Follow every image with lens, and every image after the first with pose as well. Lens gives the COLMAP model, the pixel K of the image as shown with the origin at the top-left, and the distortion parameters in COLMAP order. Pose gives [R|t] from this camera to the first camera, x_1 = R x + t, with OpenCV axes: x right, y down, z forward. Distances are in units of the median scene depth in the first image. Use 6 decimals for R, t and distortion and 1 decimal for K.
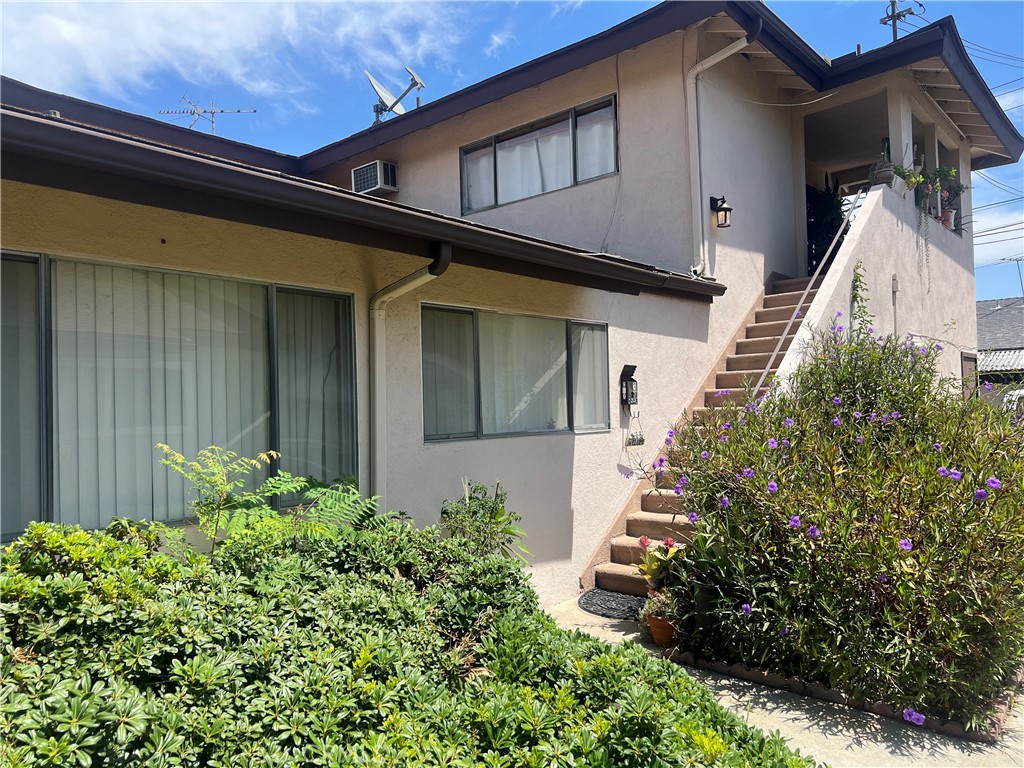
lens RADIAL K [[771.9, 0, 512.6], [0, 771.9, 386.7], [0, 0, 1]] dist [0.056958, -0.060188]
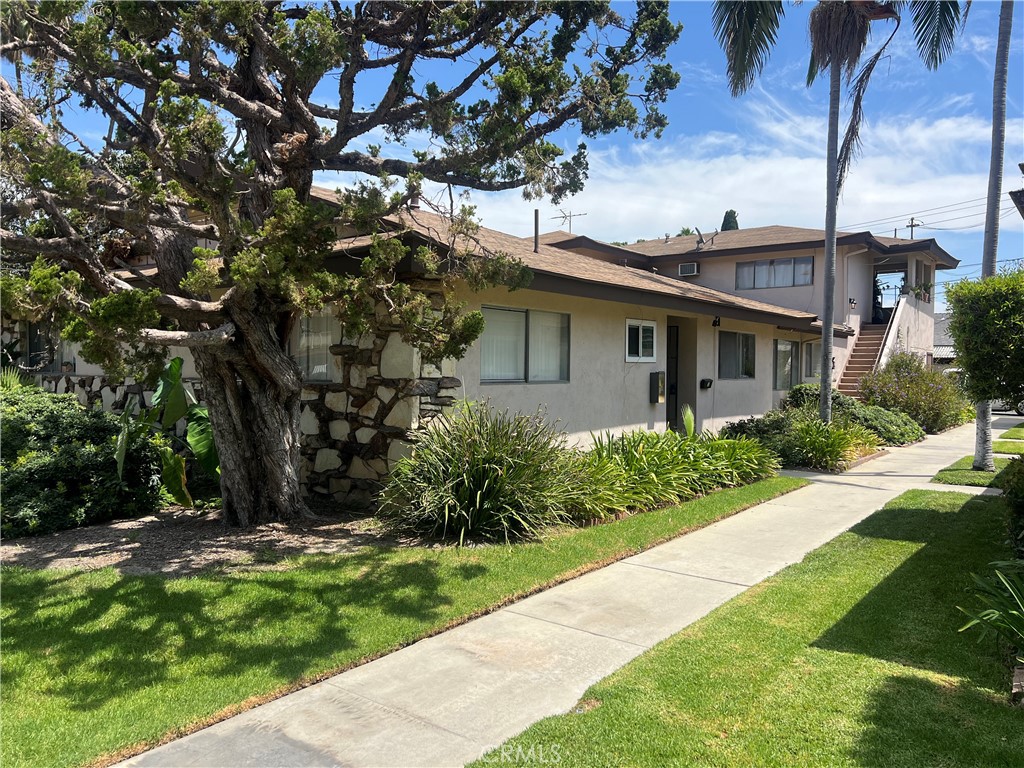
lens RADIAL K [[771.9, 0, 517.7], [0, 771.9, 380.3], [0, 0, 1]] dist [0.056958, -0.060188]
pose [[0.996892, 0.033673, 0.071227, -1.045006], [-0.037079, 0.998203, 0.047063, -0.028229], [-0.069514, -0.049558, 0.996349, -1.614870]]
